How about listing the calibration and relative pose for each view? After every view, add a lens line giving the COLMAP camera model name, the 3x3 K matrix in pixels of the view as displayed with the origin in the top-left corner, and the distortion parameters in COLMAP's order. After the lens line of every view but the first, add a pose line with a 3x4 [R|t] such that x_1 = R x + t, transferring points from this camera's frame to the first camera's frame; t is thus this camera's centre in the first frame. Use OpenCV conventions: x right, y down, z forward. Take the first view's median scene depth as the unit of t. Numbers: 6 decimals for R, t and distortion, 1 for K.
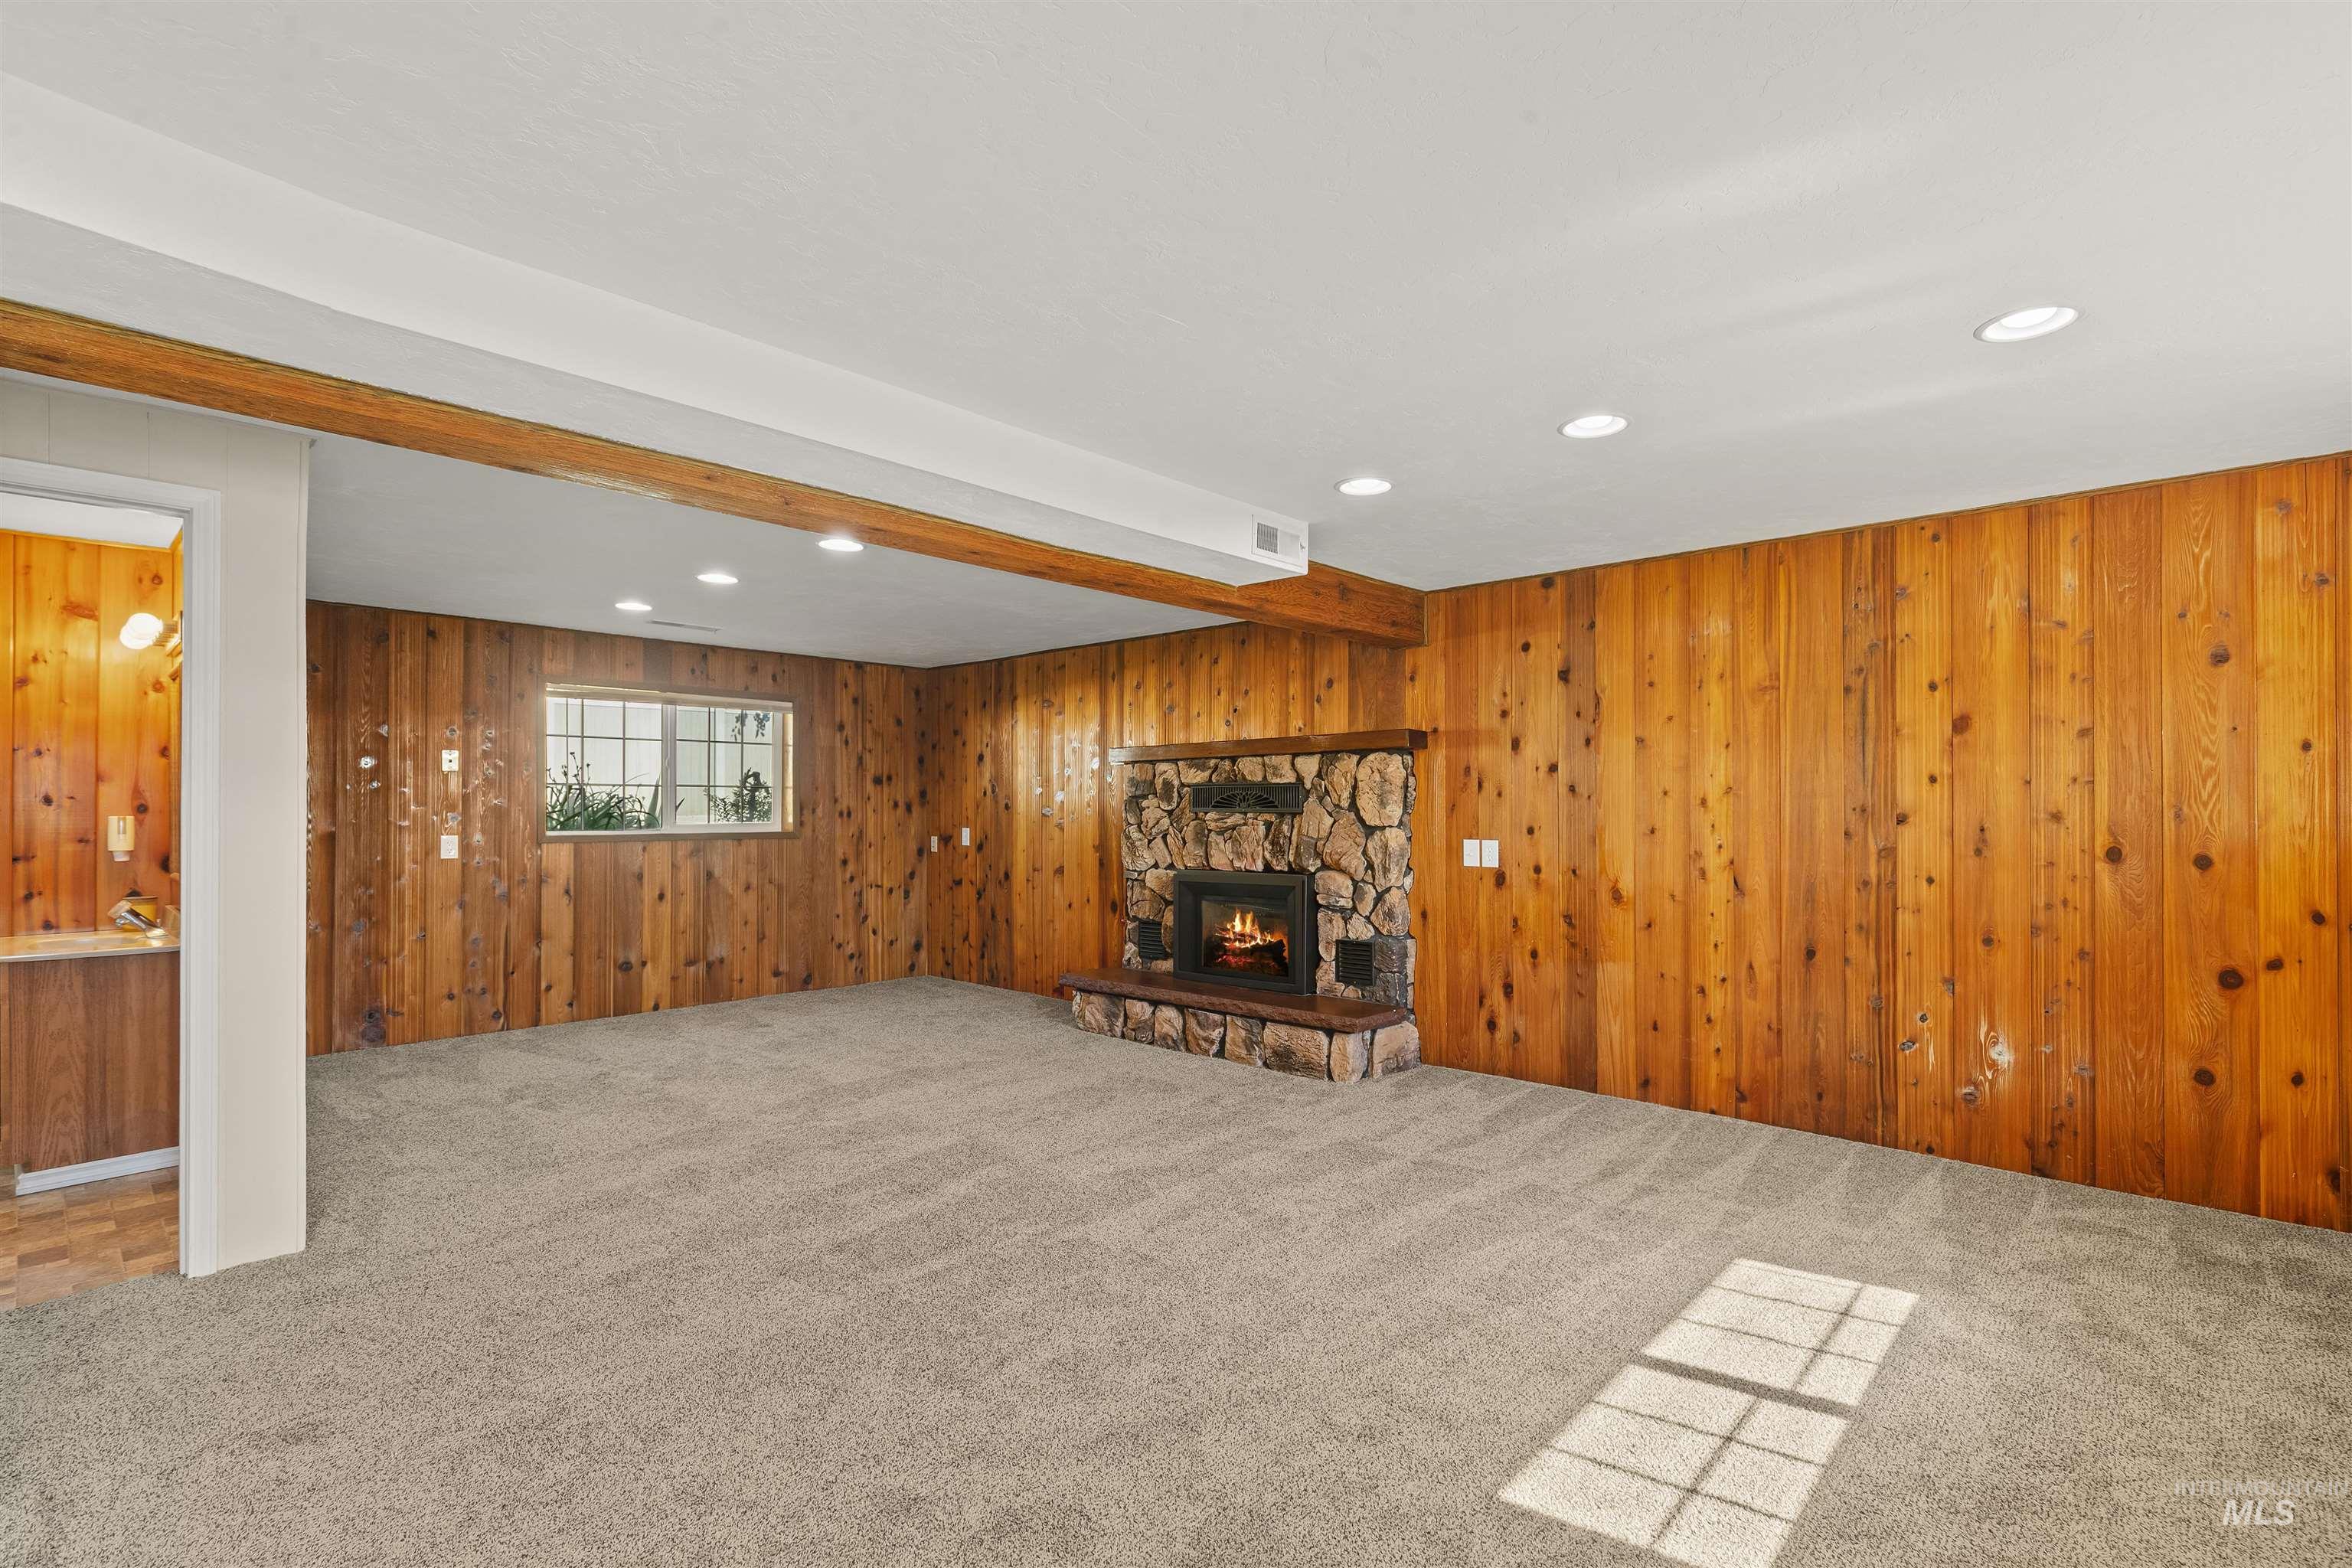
lens RADIAL K [[1076.0, 0, 1183.3], [0, 1076.0, 790.6], [0, 0, 1]] dist [-0.011616, 0.005915]
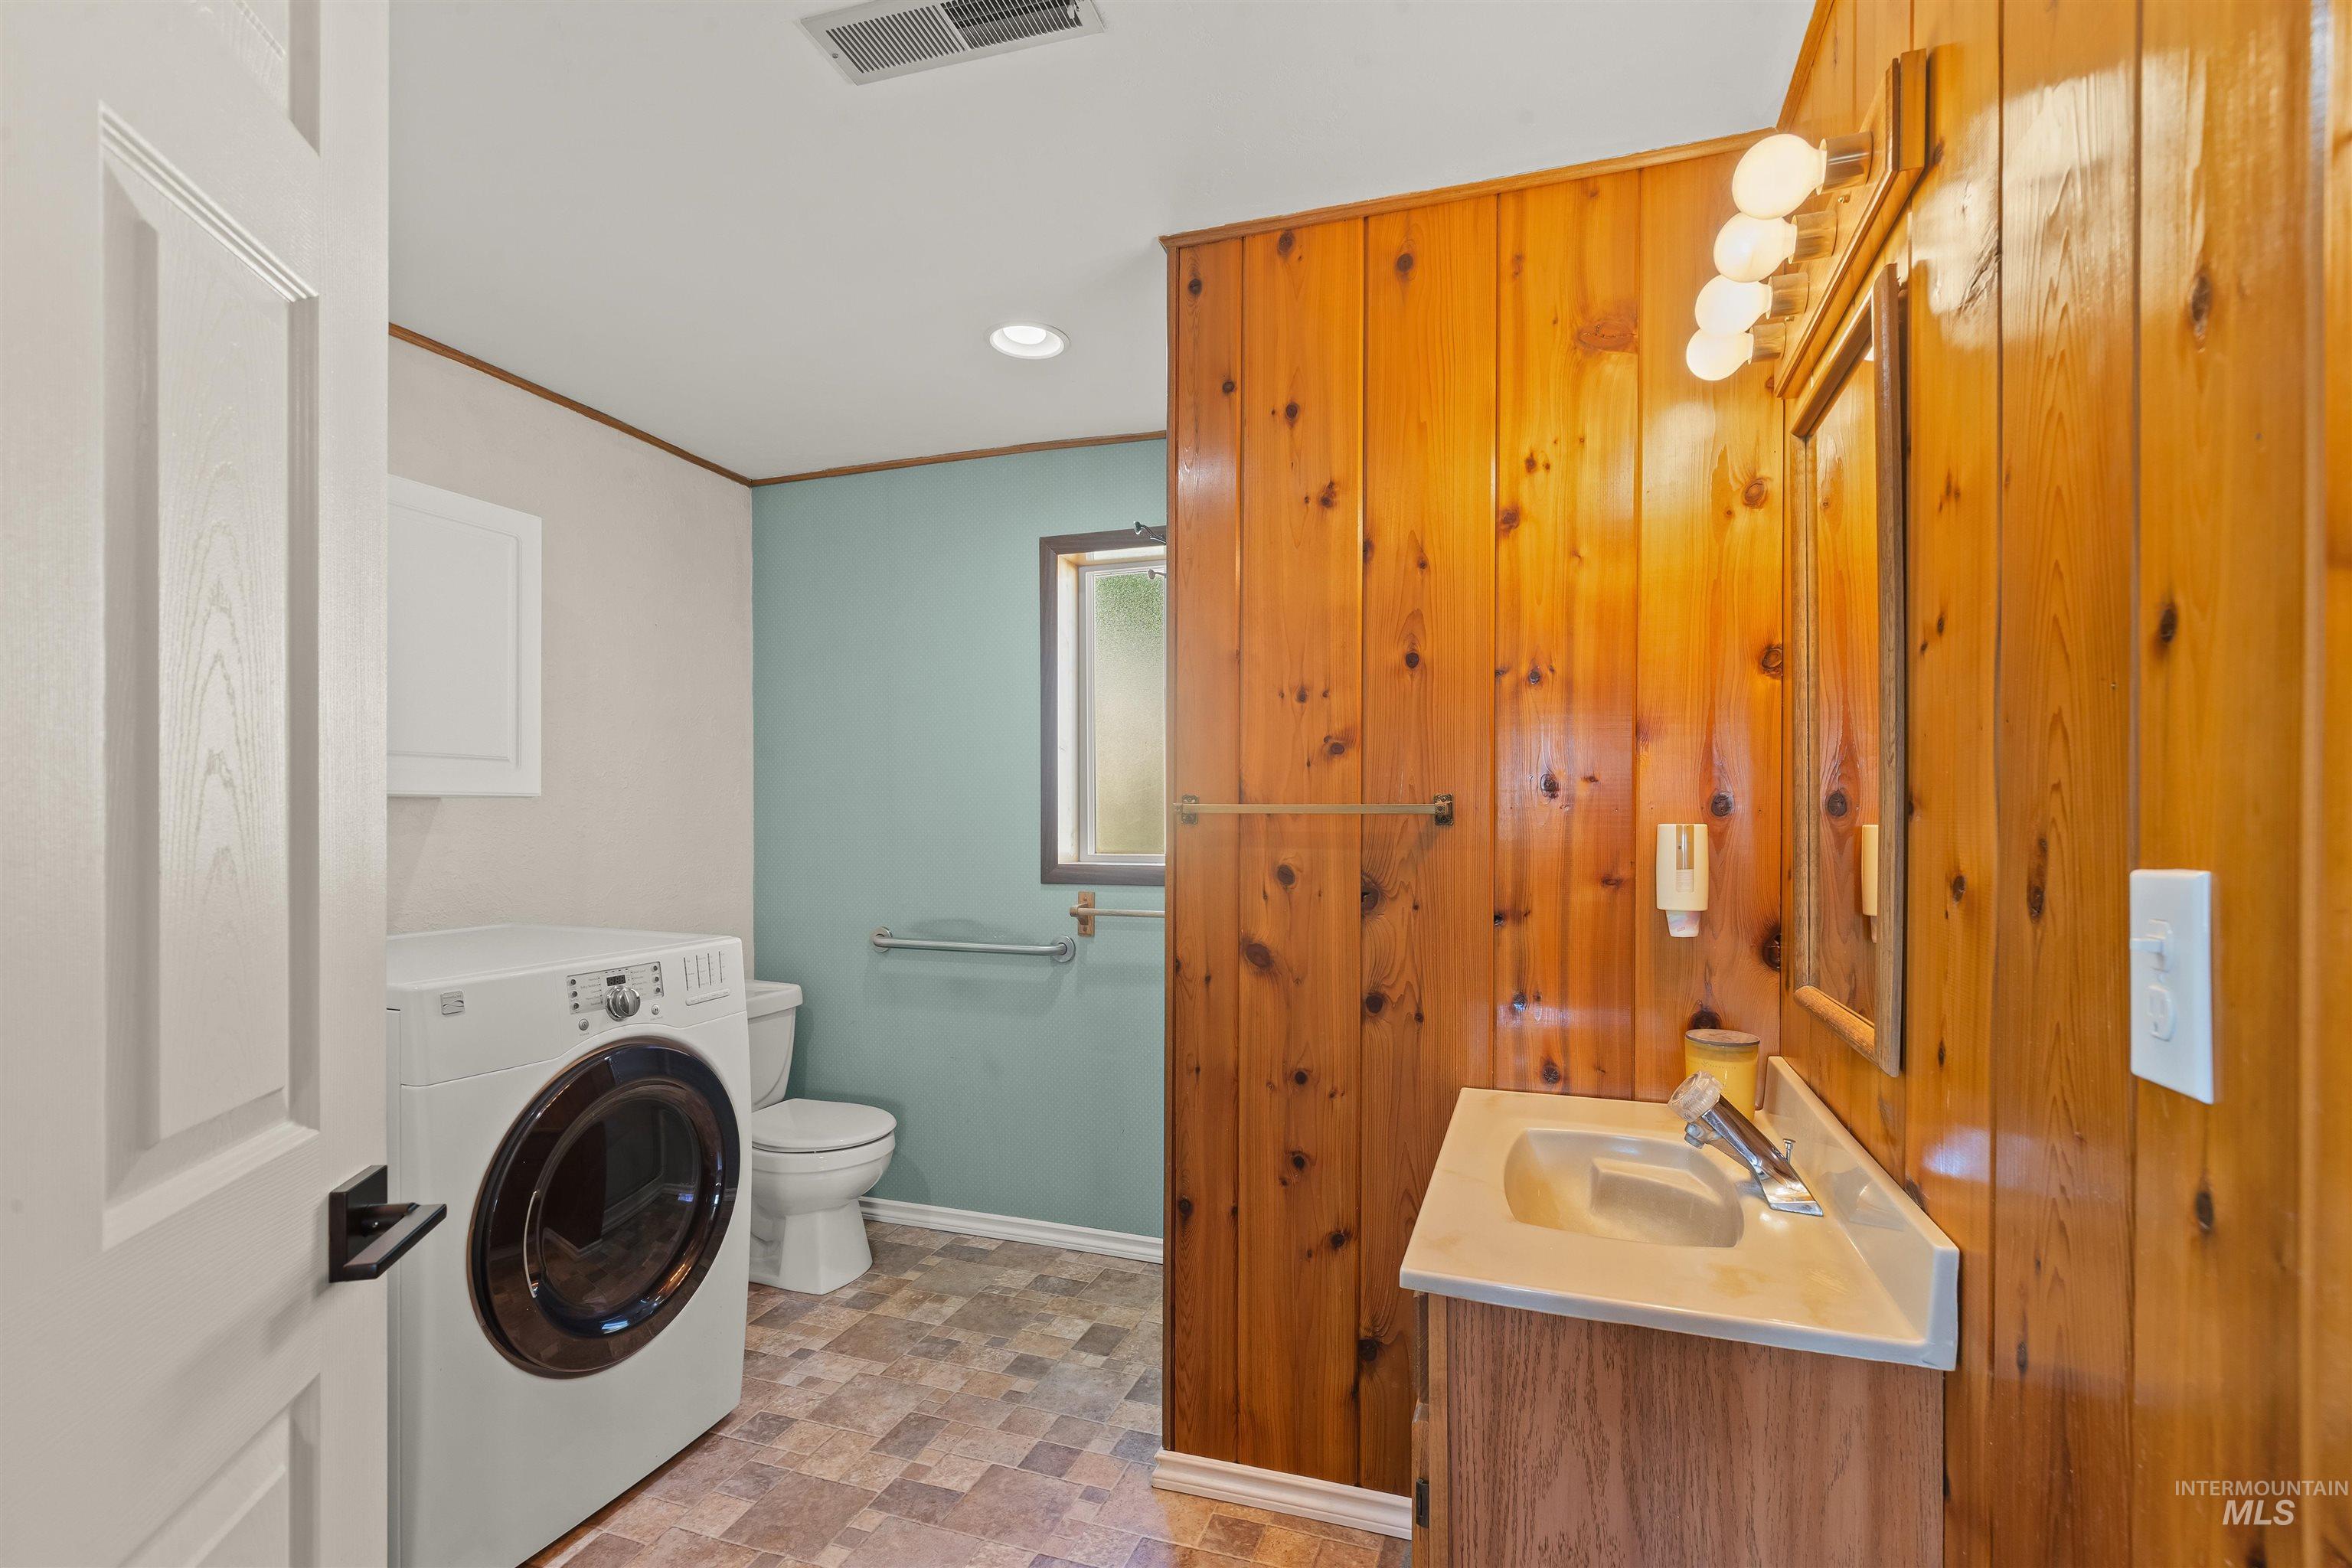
lens RADIAL K [[1076.0, 0, 1182.4], [0, 1076.0, 827.3], [0, 0, 1]] dist [-0.011616, 0.005915]
pose [[0.395425, 0.007810, -0.918465, -0.713983], [0.001359, 0.999958, 0.009088, 0.021949], [0.918497, -0.004842, 0.395398, 0.684662]]
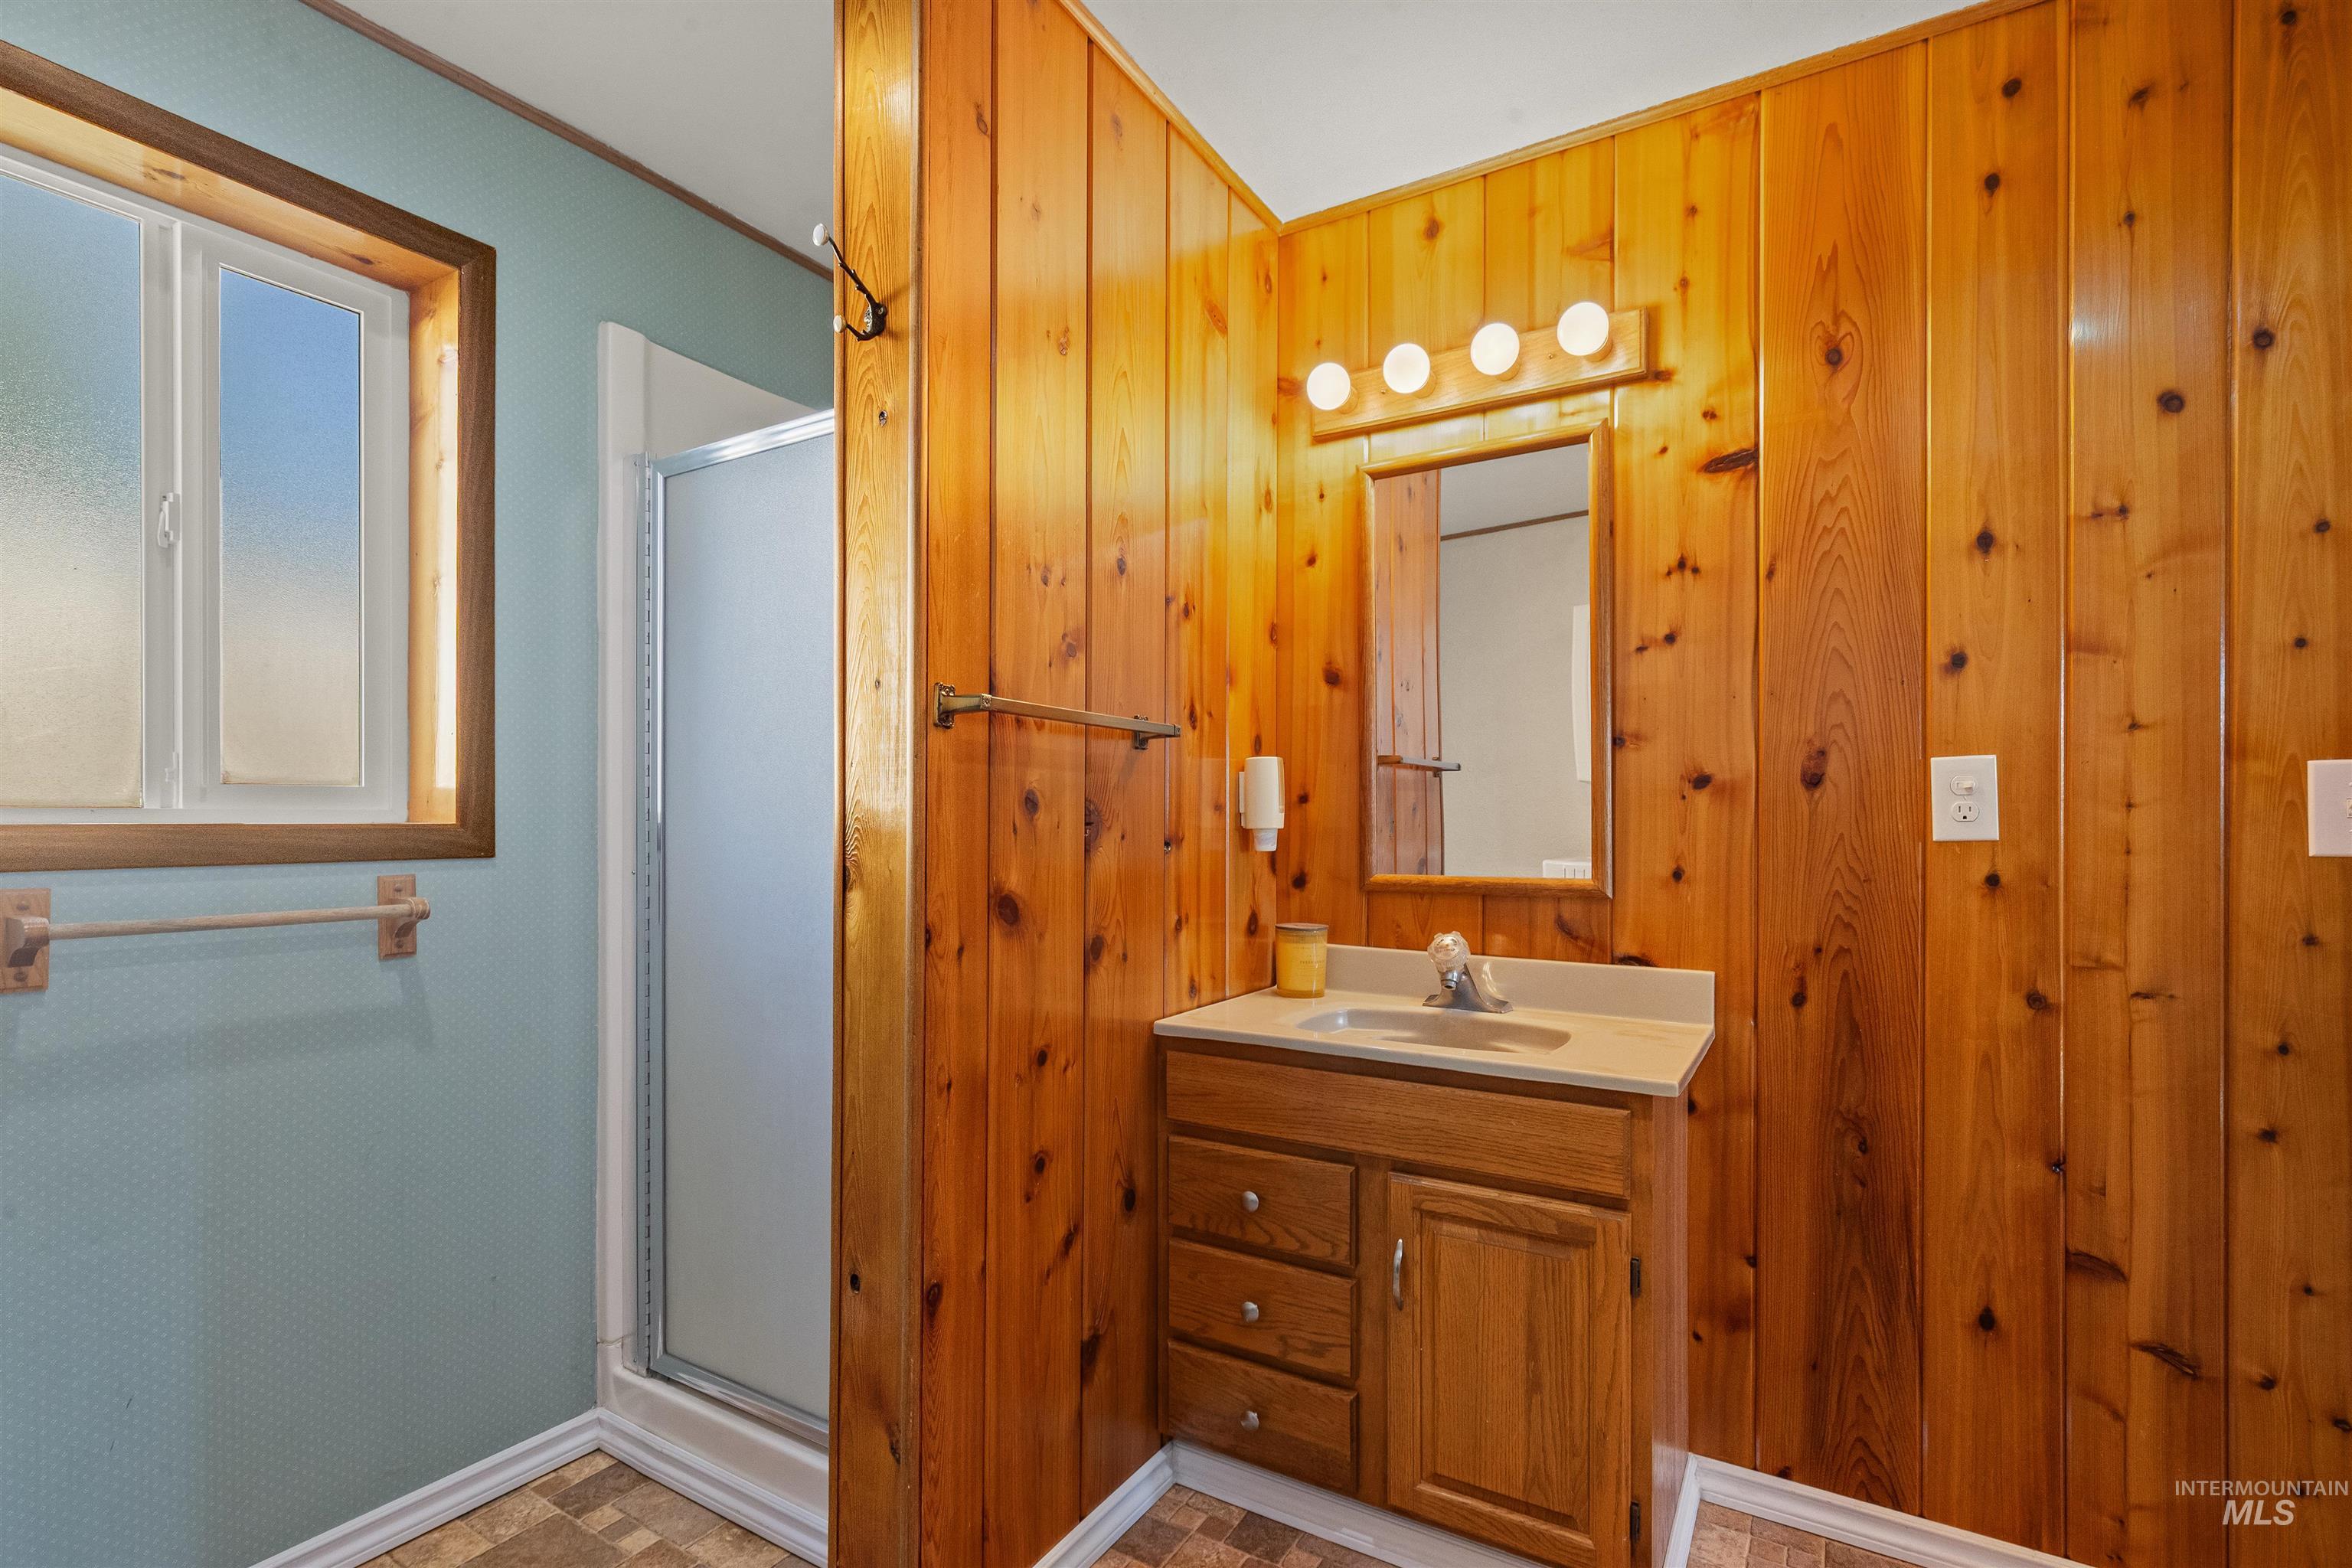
lens RADIAL K [[1076.0, 0, 1154.2], [0, 1076.0, 820.8], [0, 0, 1]] dist [-0.011616, 0.005915]
pose [[0.984016, 0.002106, 0.178066, -1.153617], [-0.002490, 0.999995, 0.001935, 0.052821], [-0.178061, -0.002347, 0.984017, 0.543185]]
